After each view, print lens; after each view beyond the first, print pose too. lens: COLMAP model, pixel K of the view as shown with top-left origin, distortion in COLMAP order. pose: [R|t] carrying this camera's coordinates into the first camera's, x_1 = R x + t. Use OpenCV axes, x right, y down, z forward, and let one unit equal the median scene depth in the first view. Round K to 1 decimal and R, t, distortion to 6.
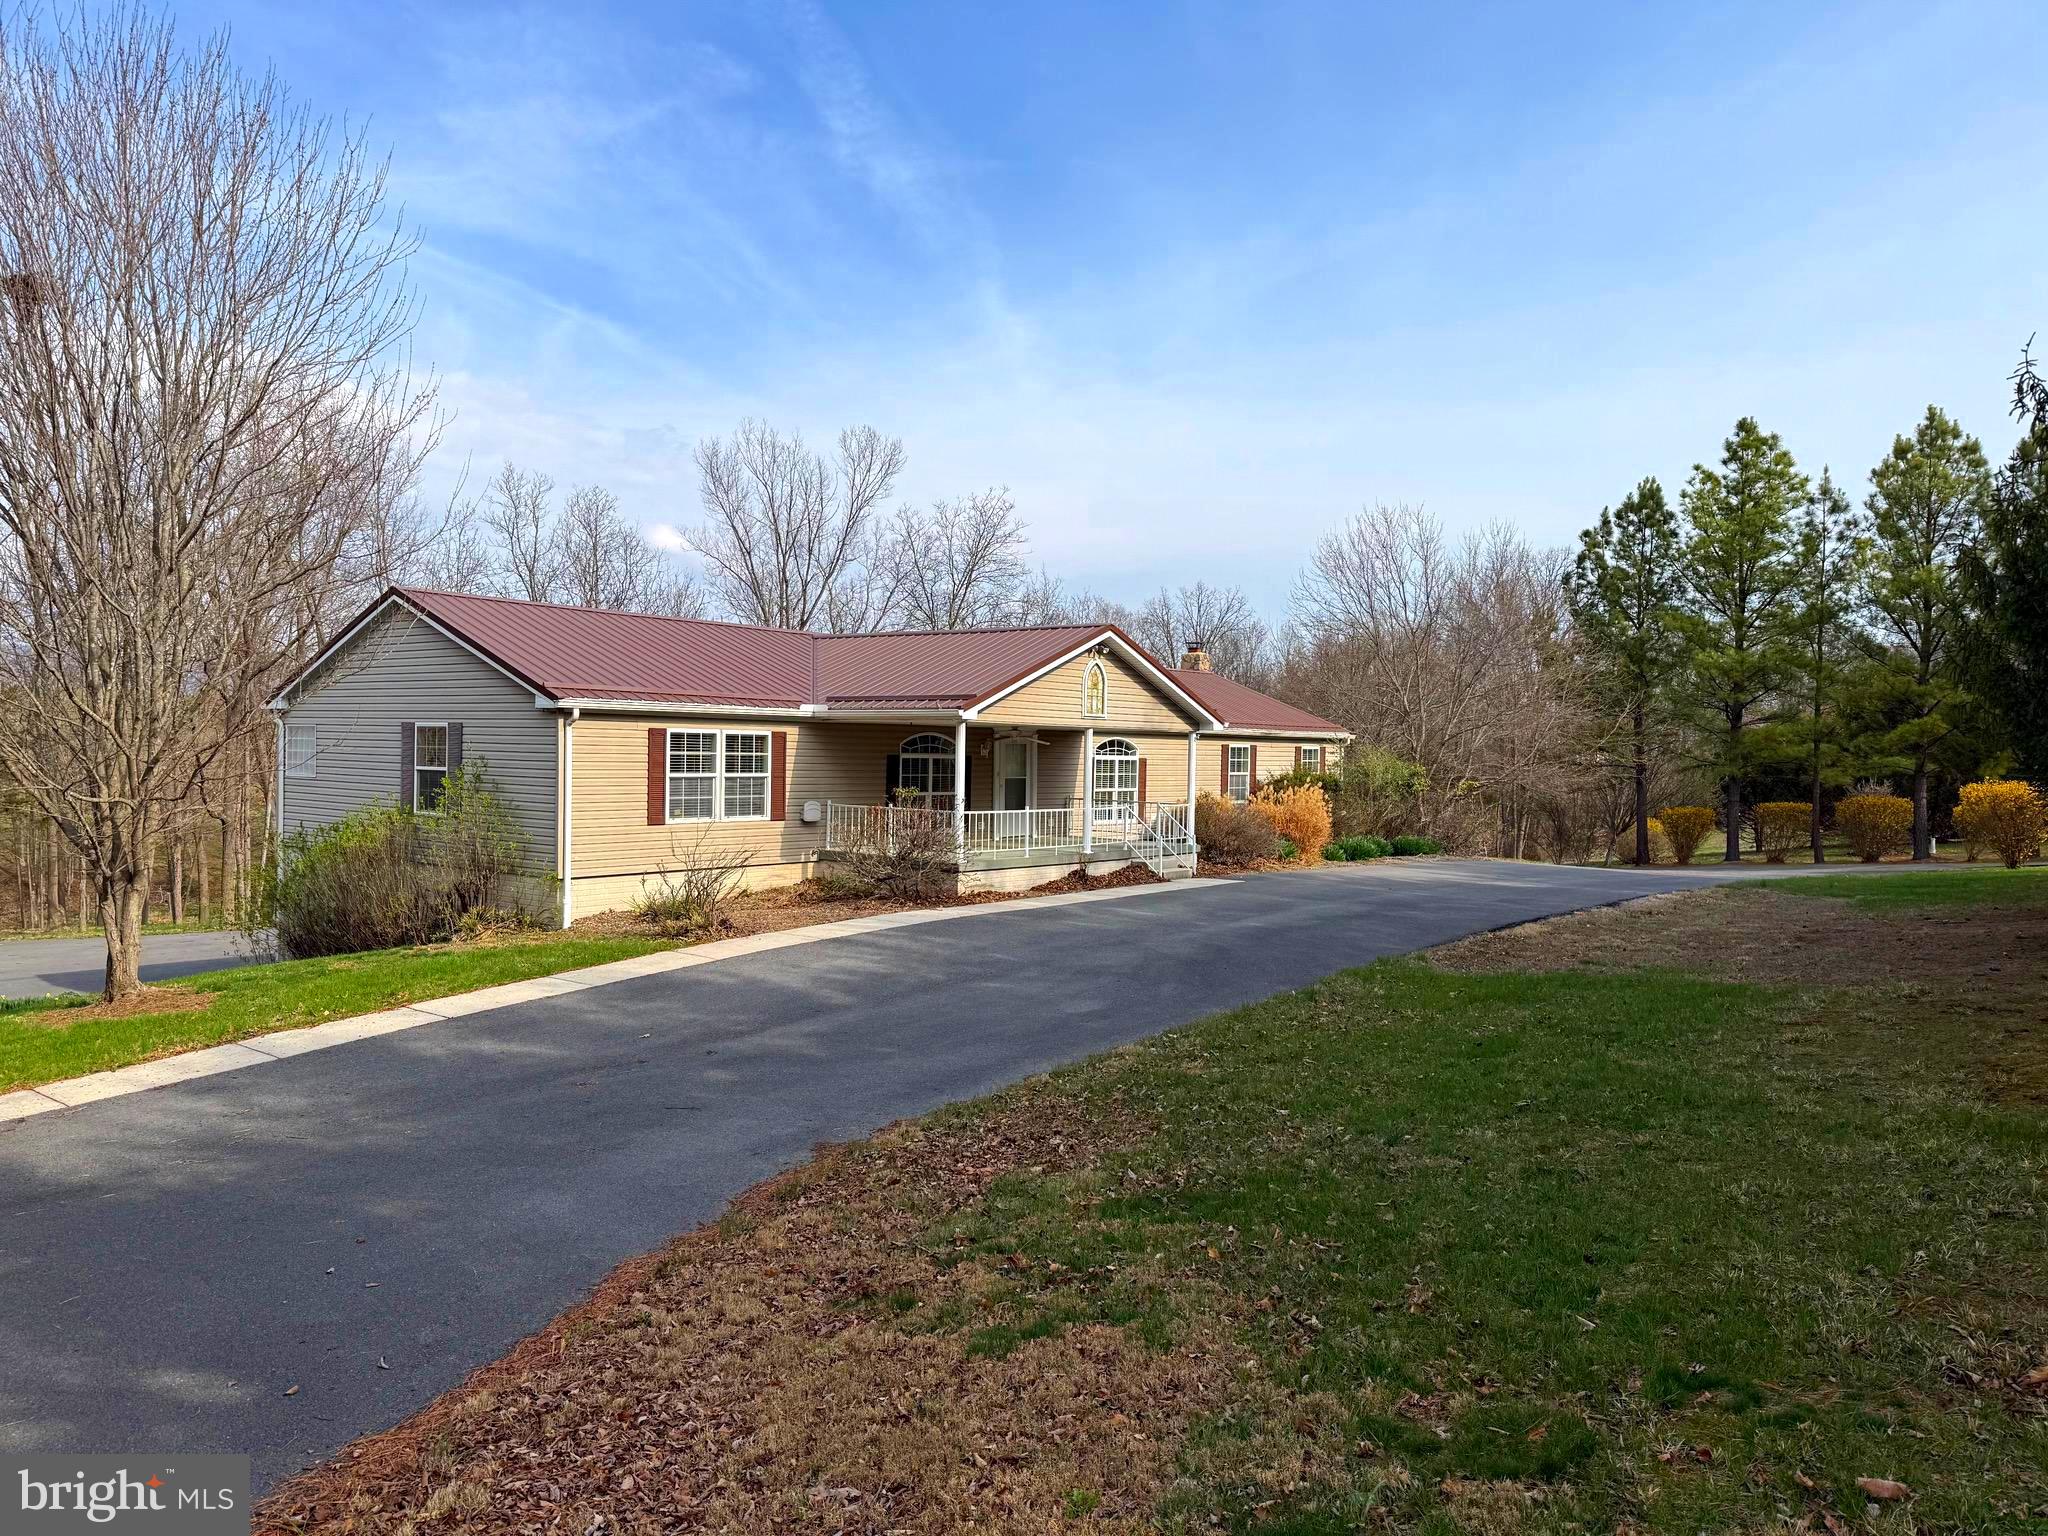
lens RADIAL K [[1422.8, 0, 1021.2], [0, 1422.8, 775.1], [0, 0, 1]] dist [0.155347, -0.243564]
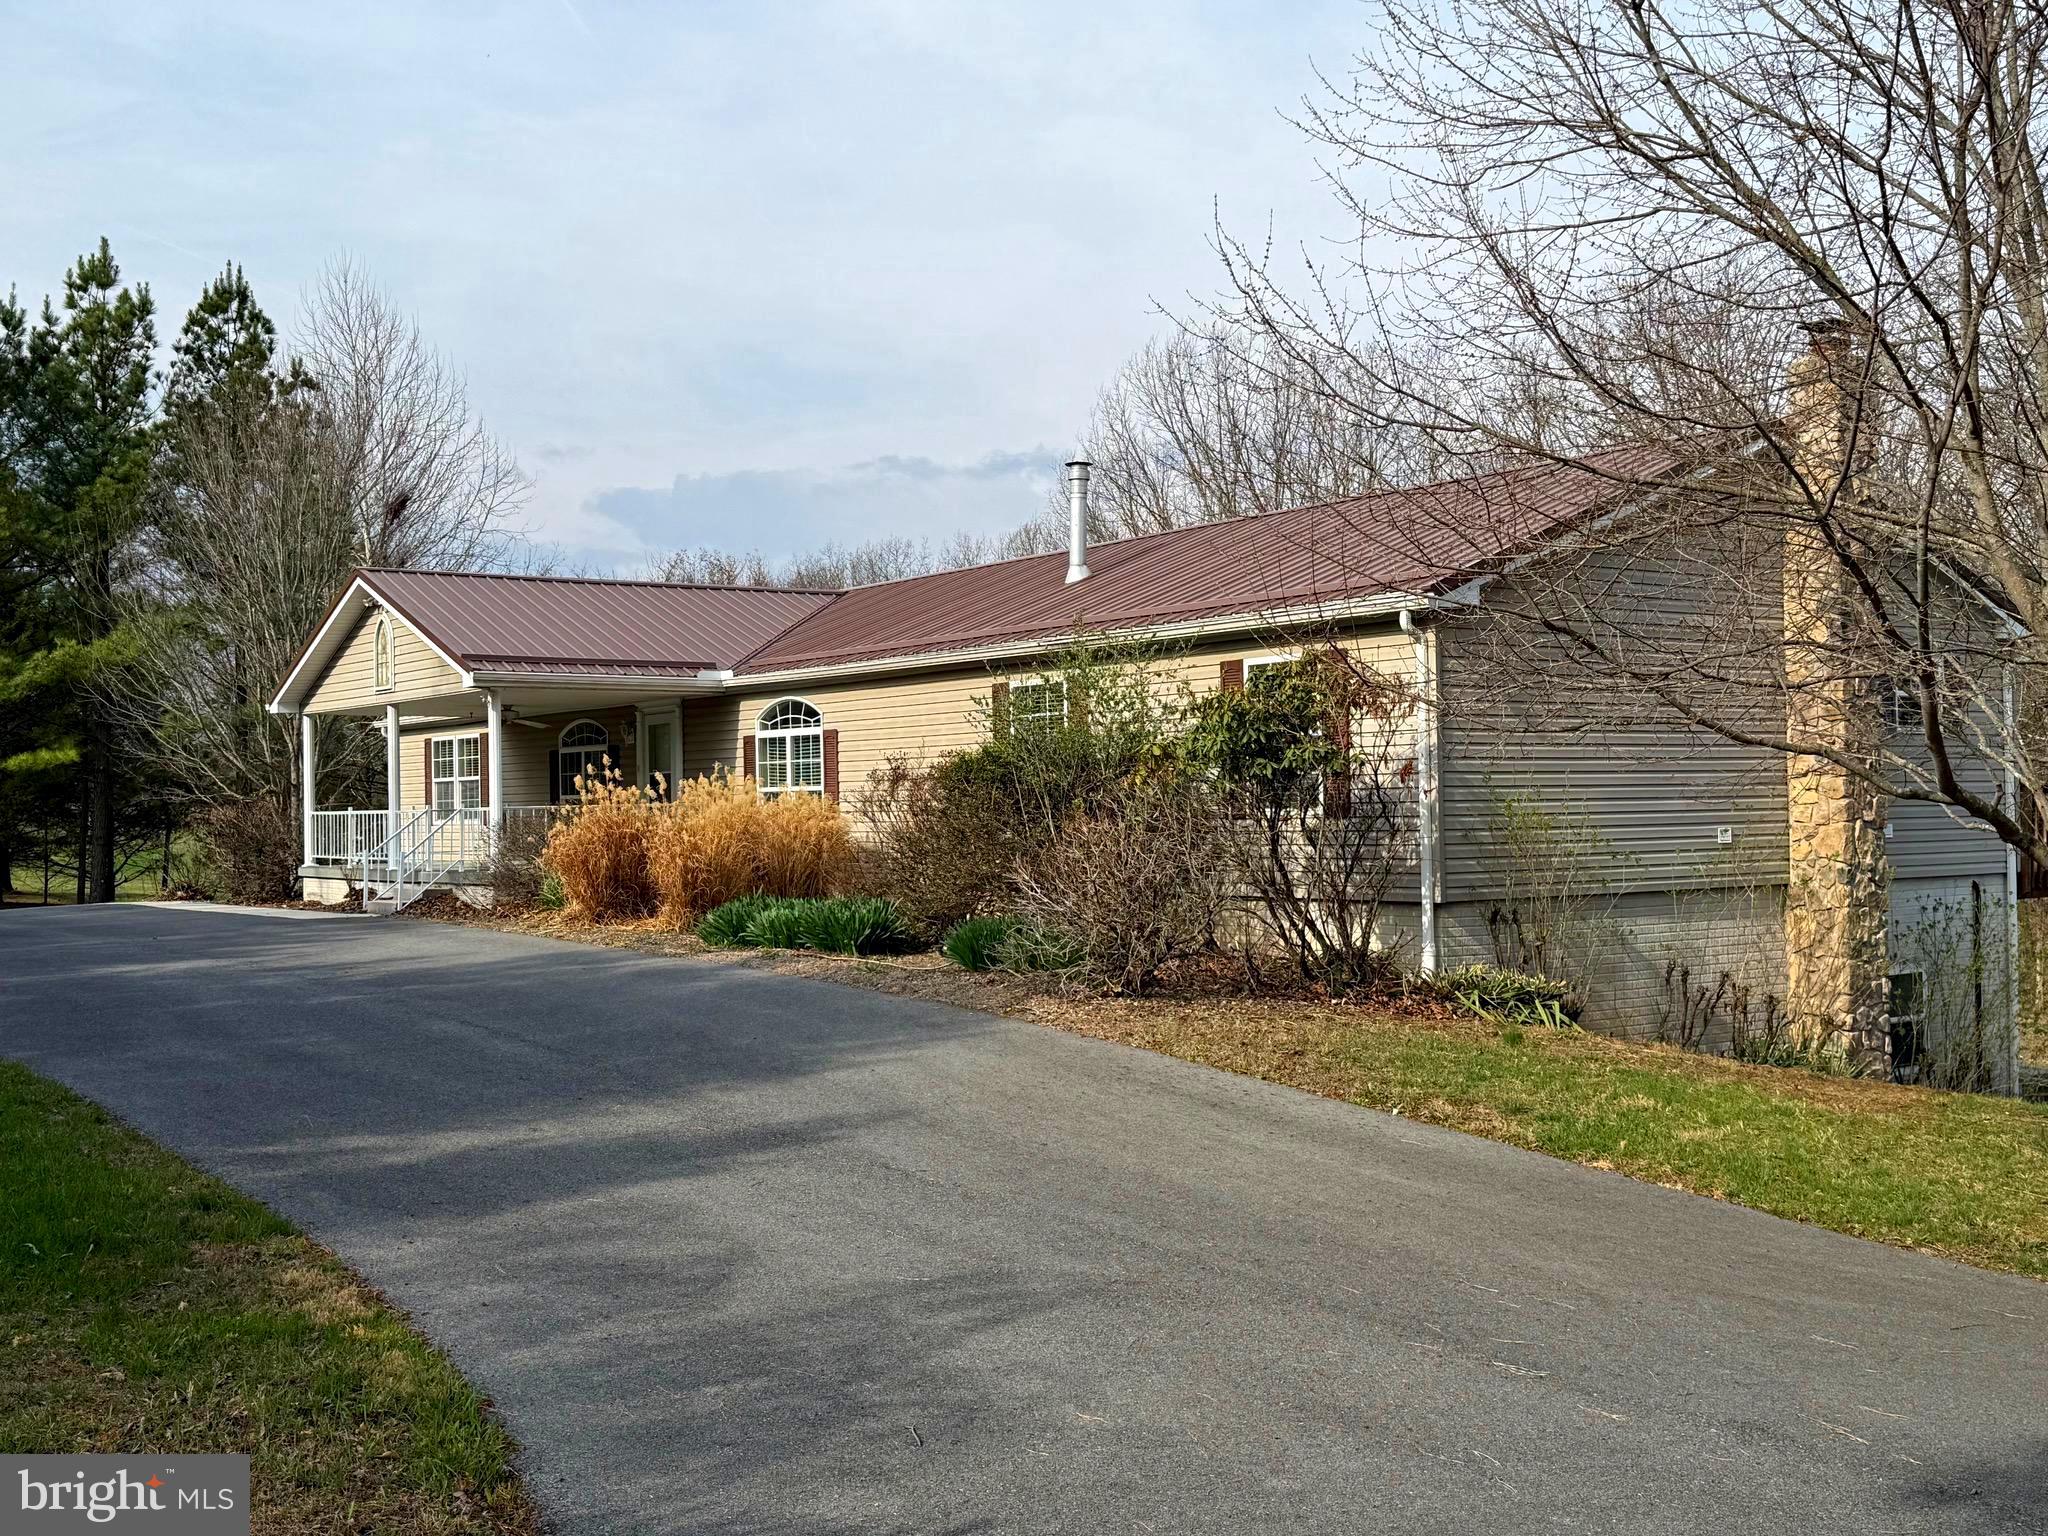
lens RADIAL K [[2048.8, 0, 942.2], [0, 2048.8, 772.9], [0, 0, 1]] dist [0.063724, -0.021360]
pose [[-0.289143, -0.006472, -0.957264, 1.009431], [0.016256, 0.999800, -0.011670, 0.017570], [0.957148, -0.018935, -0.288980, 1.564775]]
